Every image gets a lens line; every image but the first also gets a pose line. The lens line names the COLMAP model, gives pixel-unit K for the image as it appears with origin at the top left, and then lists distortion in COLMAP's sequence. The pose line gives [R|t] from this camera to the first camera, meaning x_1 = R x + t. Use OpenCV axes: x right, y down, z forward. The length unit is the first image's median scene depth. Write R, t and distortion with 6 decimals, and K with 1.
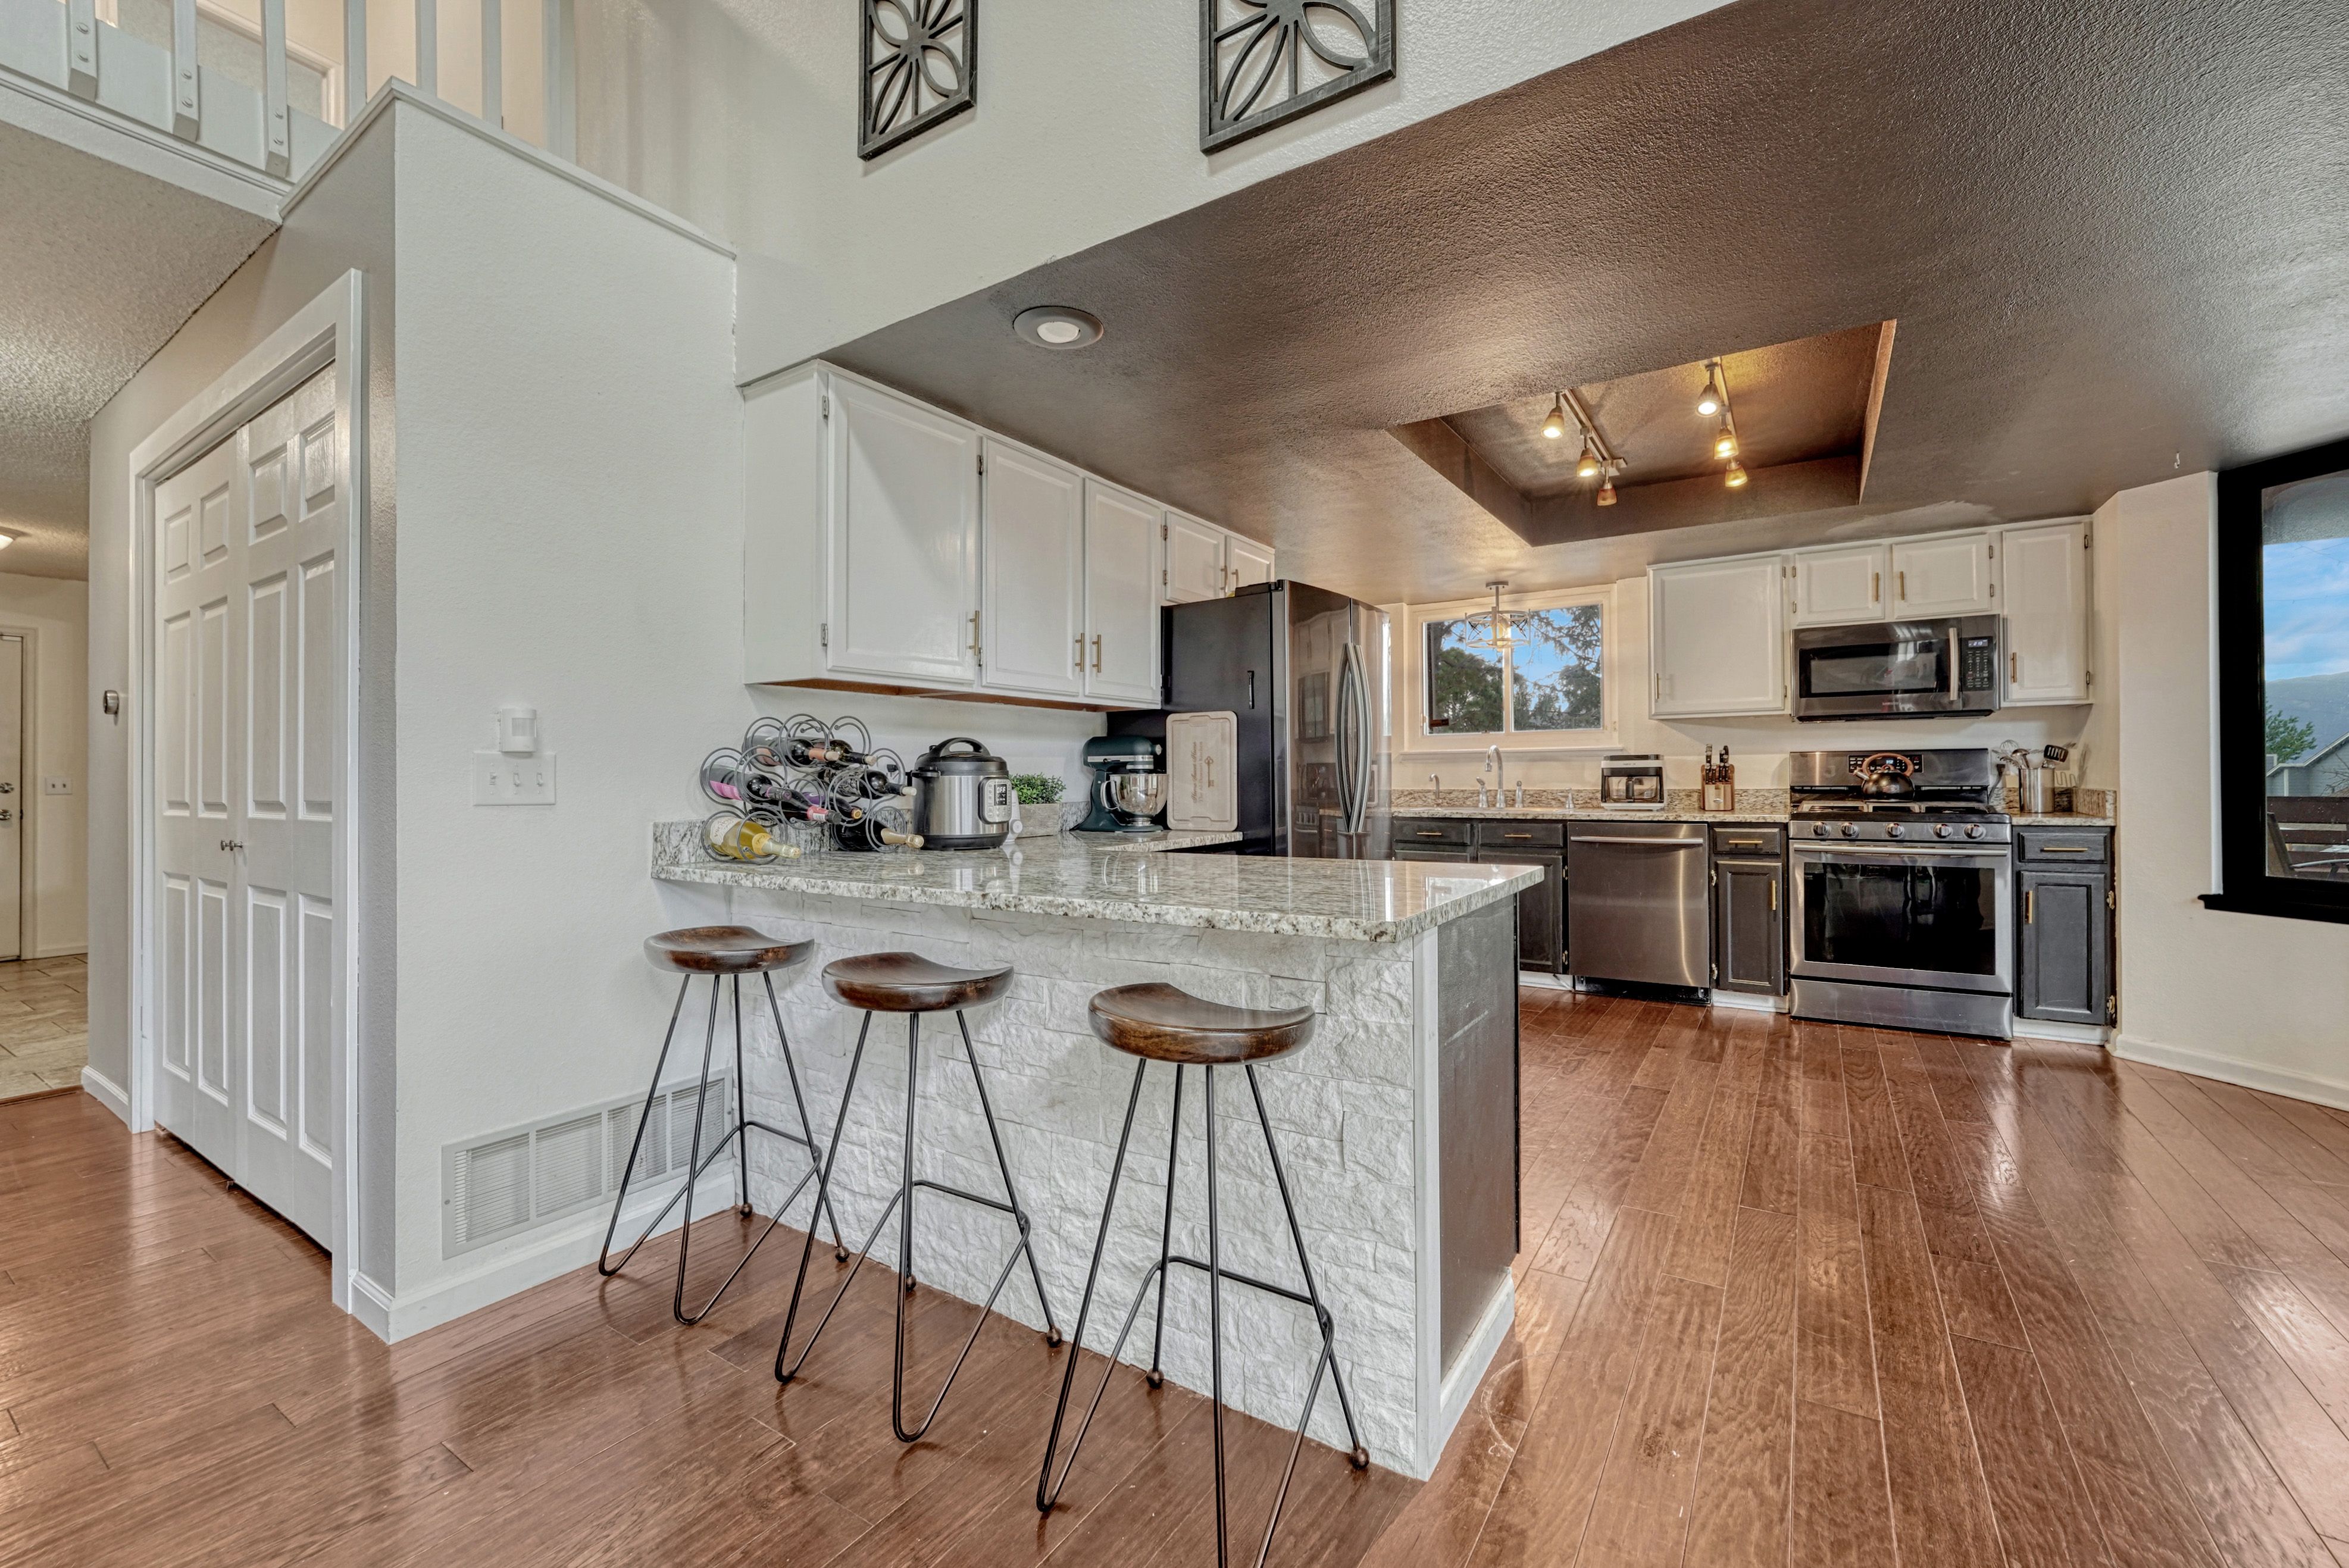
lens RADIAL K [[972.3, 0, 1157.2], [0, 972.3, 773.5], [0, 0, 1]] dist [-0.014296, 0.002289]
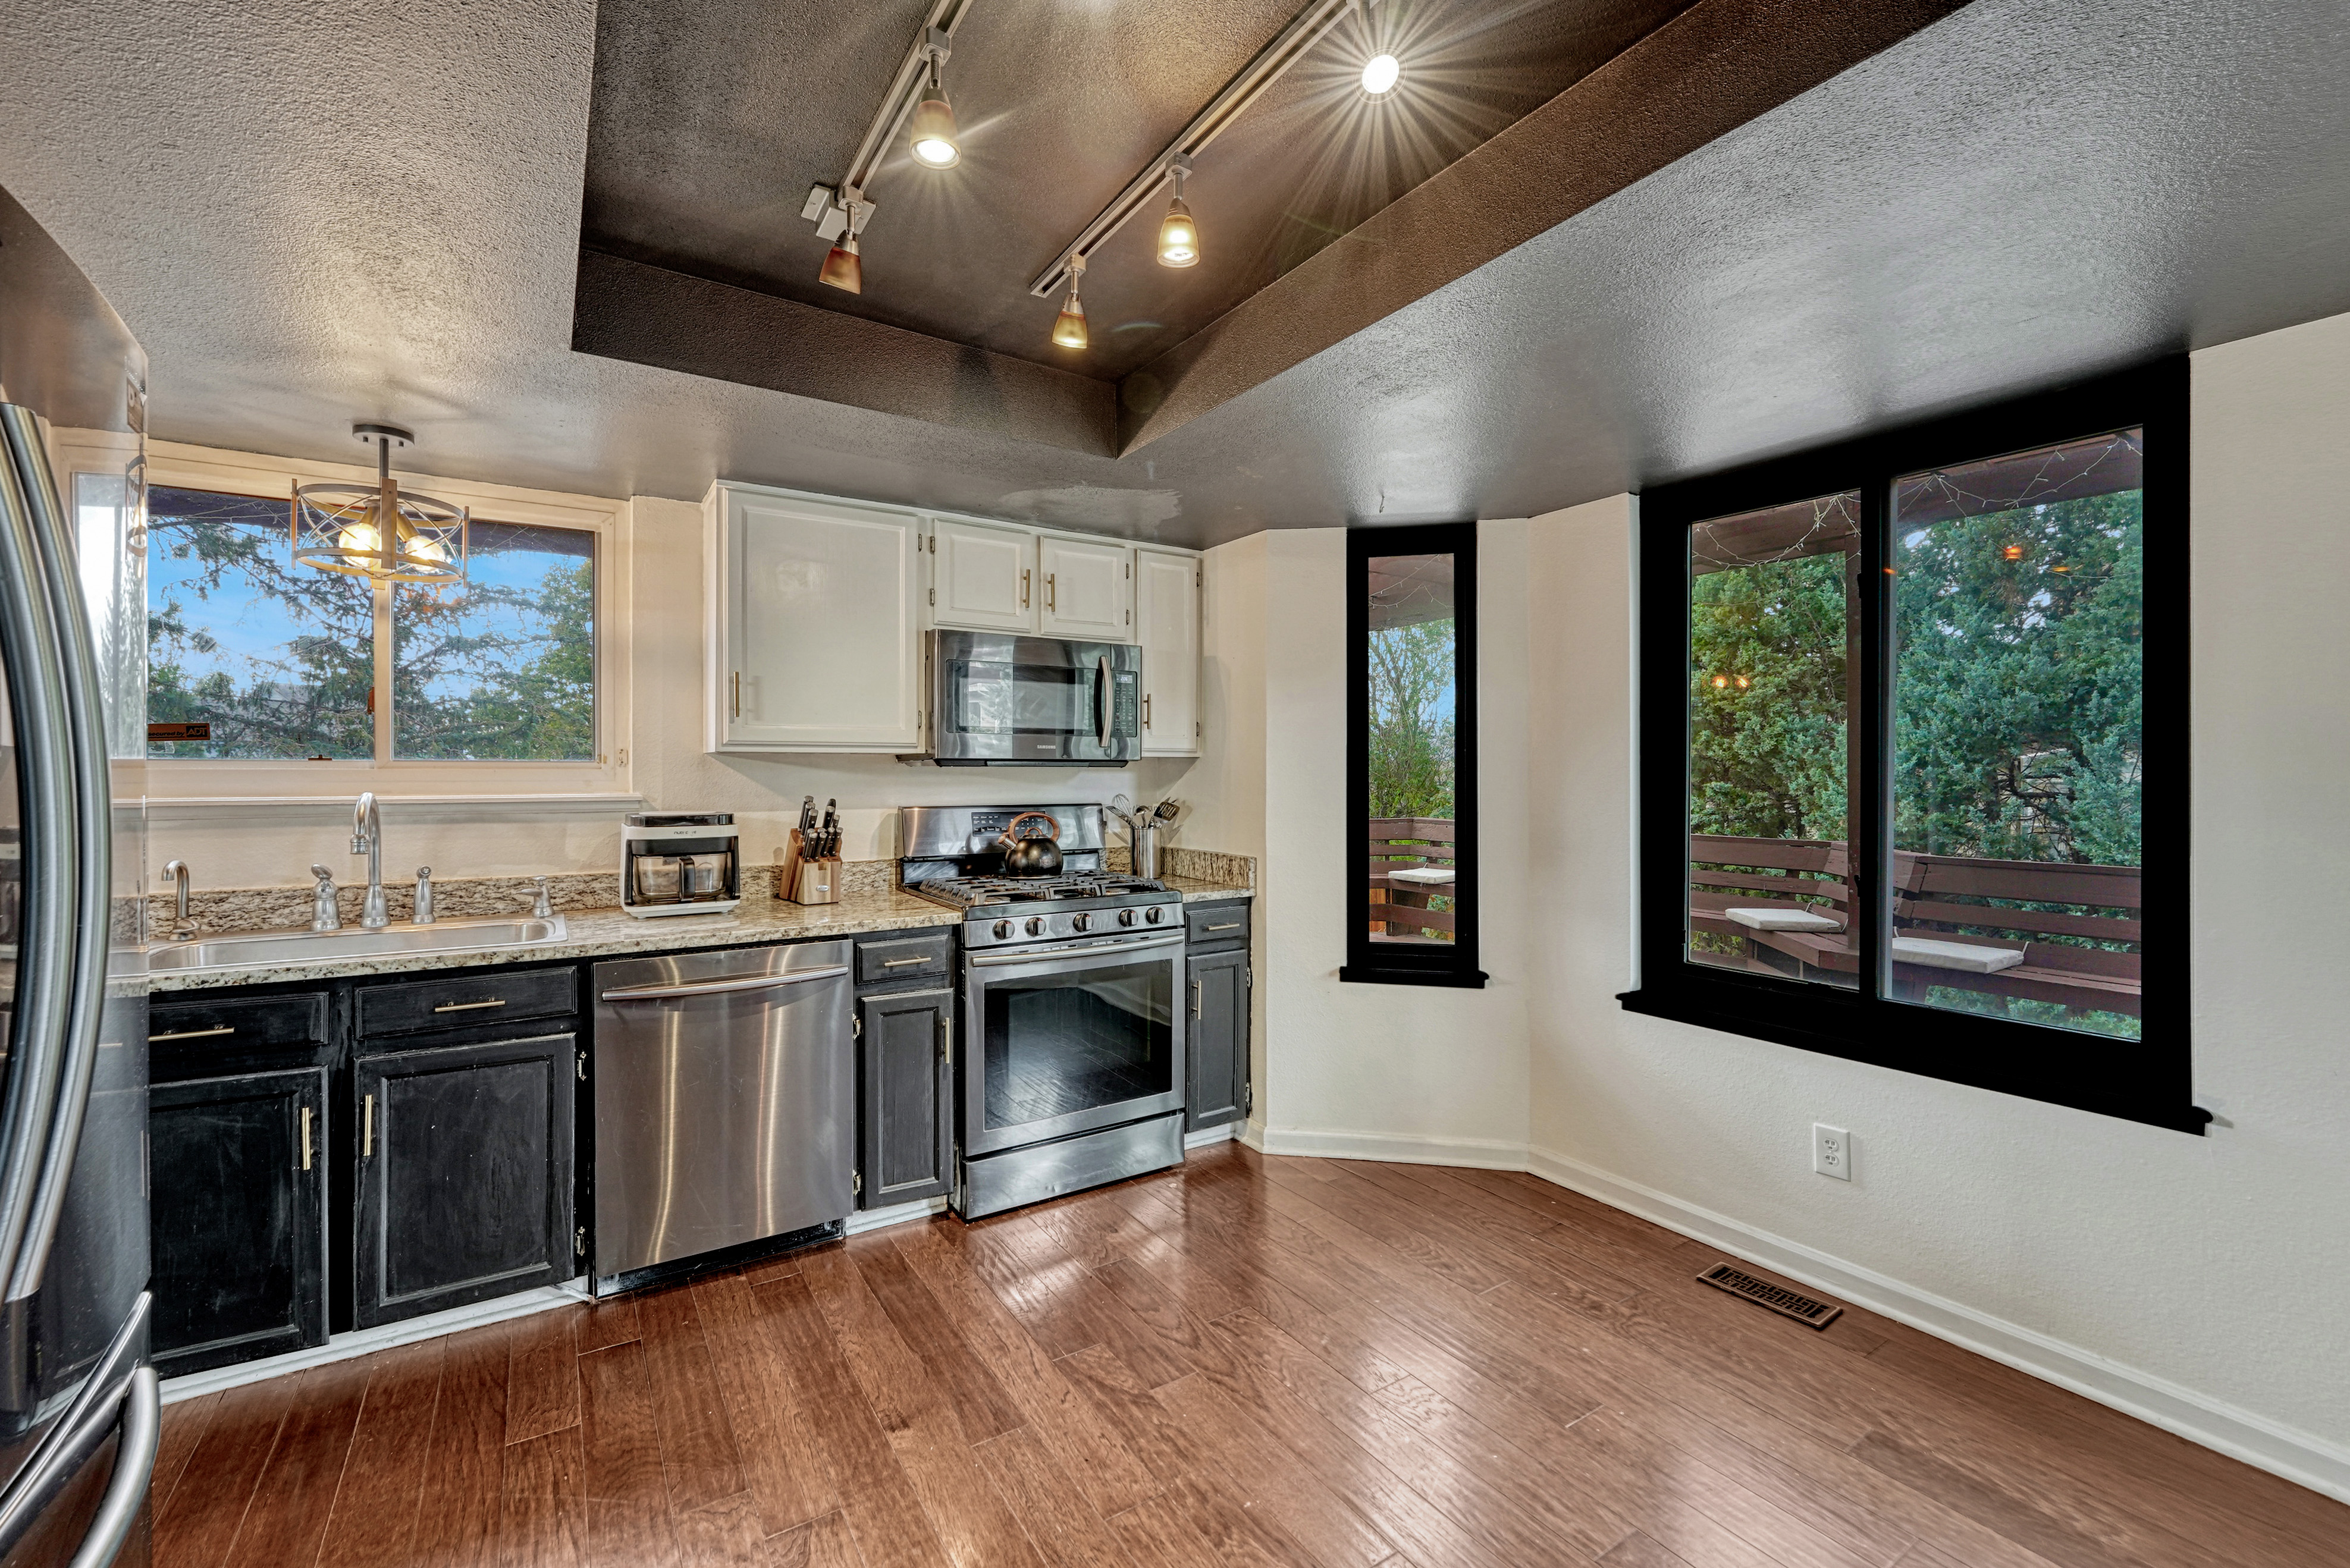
lens RADIAL K [[972.7, 0, 1162.0], [0, 972.7, 767.0], [0, 0, 1]] dist [-0.014296, 0.002289]
pose [[0.387289, 0.012710, 0.921871, 0.094420], [-0.006610, 0.999918, -0.011009, -0.046497], [-0.921935, -0.001830, 0.387341, 0.591195]]
